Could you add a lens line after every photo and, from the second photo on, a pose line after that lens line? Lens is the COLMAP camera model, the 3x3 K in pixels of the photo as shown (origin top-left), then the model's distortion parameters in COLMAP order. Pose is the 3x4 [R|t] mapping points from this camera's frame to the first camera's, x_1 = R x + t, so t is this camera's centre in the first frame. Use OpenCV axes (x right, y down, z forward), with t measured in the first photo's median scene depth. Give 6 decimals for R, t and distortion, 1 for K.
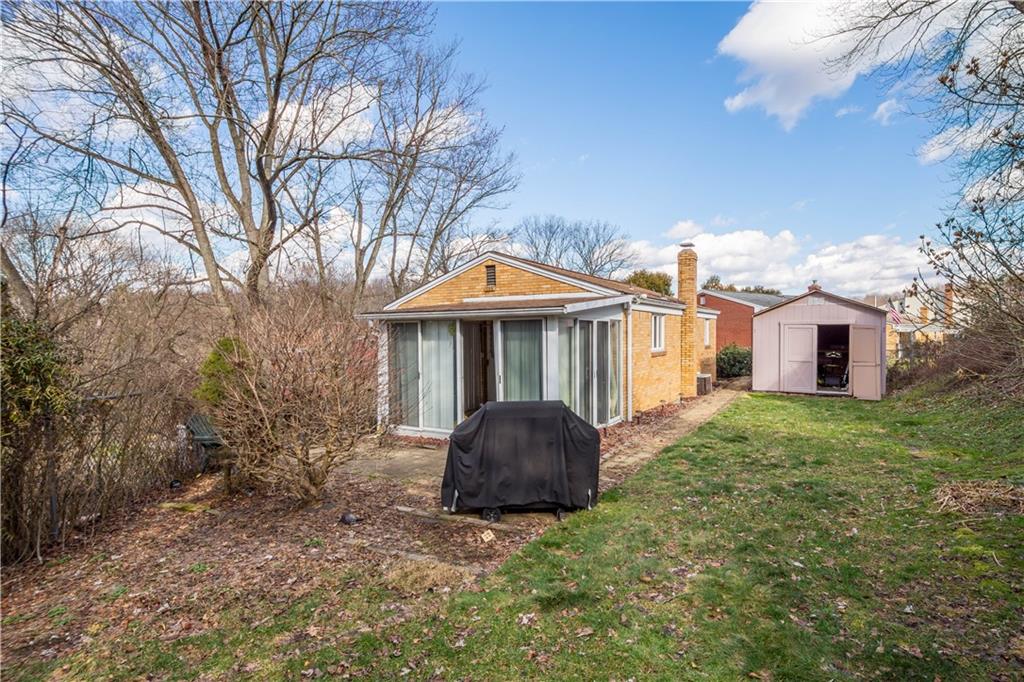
lens RADIAL K [[522.2, 0, 510.9], [0, 522.2, 339.2], [0, 0, 1]] dist [0.002033, 0.000484]
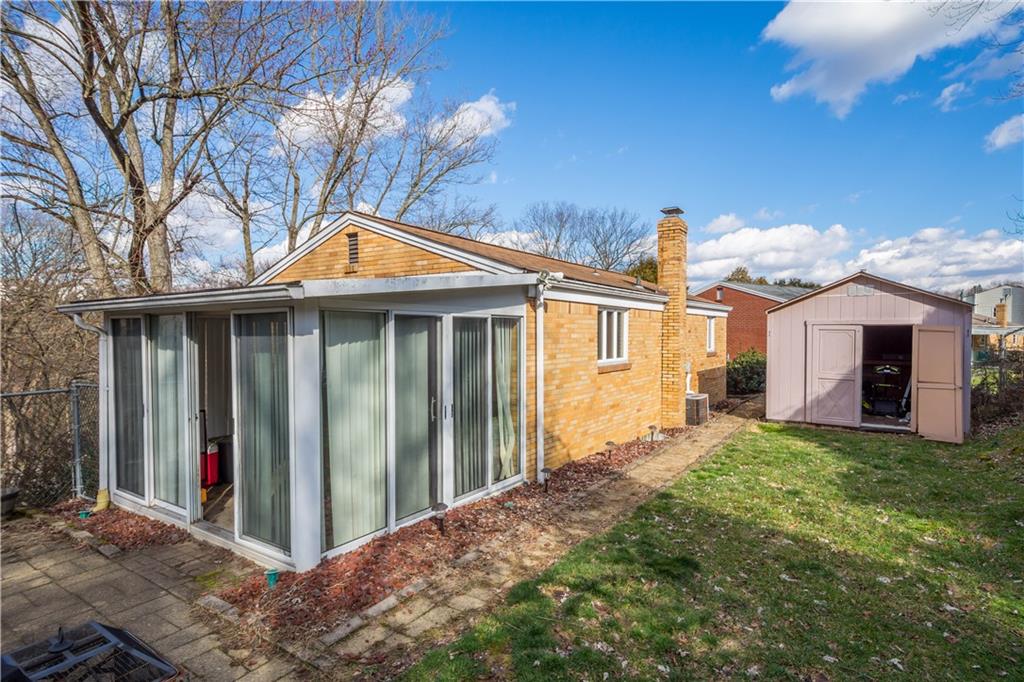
lens RADIAL K [[540.8, 0, 512.0], [0, 540.8, 341.0], [0, 0, 1]] dist [0.001707, -0.000996]
pose [[0.998535, 0.006177, -0.053748, 0.166694], [-0.005951, 0.999973, 0.004363, -0.007478], [0.053774, -0.004037, 0.998545, 0.269768]]
